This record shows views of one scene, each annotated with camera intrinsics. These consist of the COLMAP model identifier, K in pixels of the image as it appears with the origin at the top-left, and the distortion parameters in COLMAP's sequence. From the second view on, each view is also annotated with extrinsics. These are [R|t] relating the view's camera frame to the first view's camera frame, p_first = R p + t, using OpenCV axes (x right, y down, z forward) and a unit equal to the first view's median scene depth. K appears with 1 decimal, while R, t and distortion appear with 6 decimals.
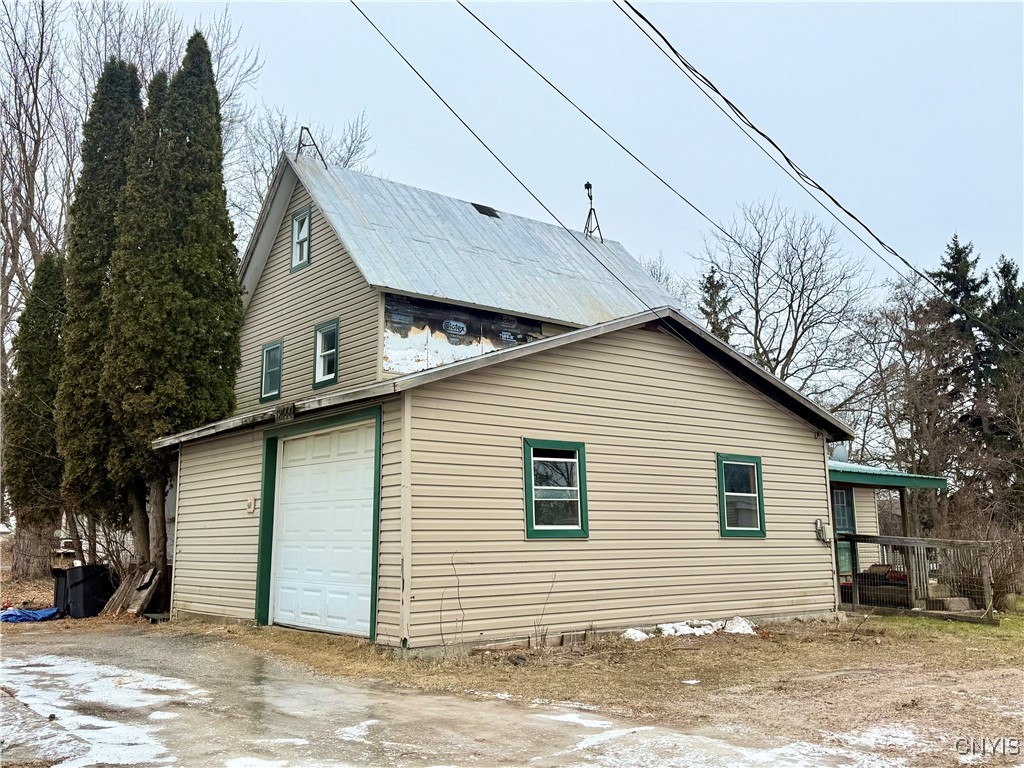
lens RADIAL K [[938.4, 0, 504.3], [0, 938.4, 376.6], [0, 0, 1]] dist [0.023154, 0.000000]
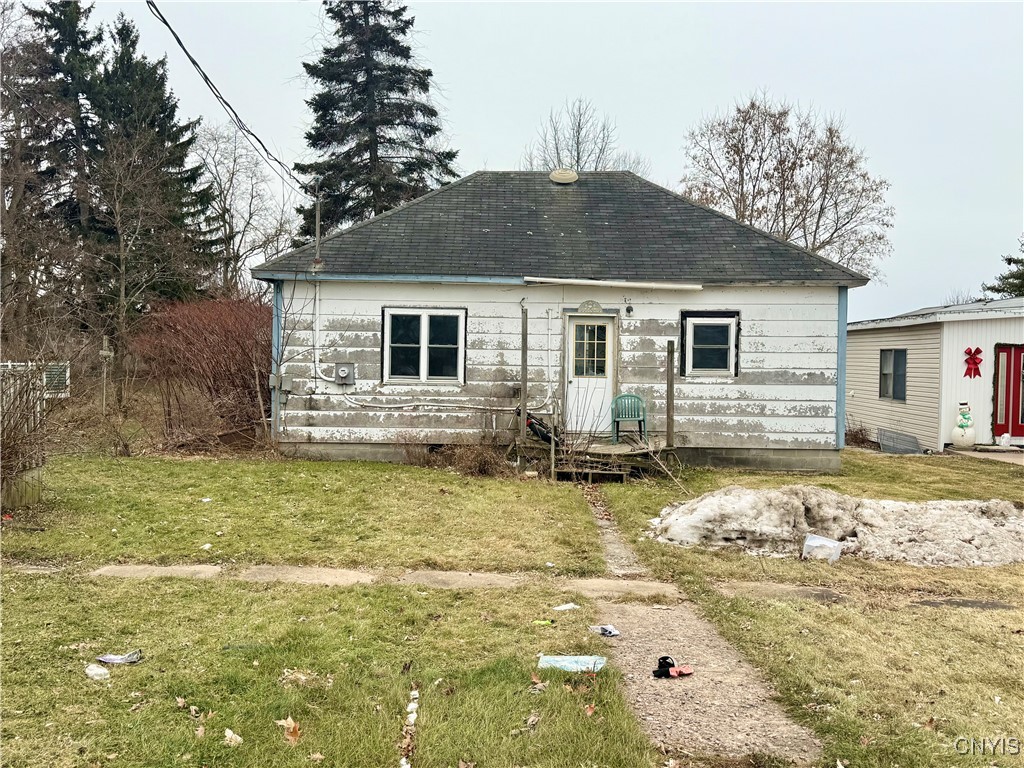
lens RADIAL K [[938.4, 0, 501.2], [0, 938.4, 392.9], [0, 0, 1]] dist [0.023154, 0.000000]
pose [[0.642879, -0.015998, 0.765801, 0.105308], [-0.149351, 0.977974, 0.145809, 0.025894], [-0.751266, -0.208111, 0.626329, 0.169404]]
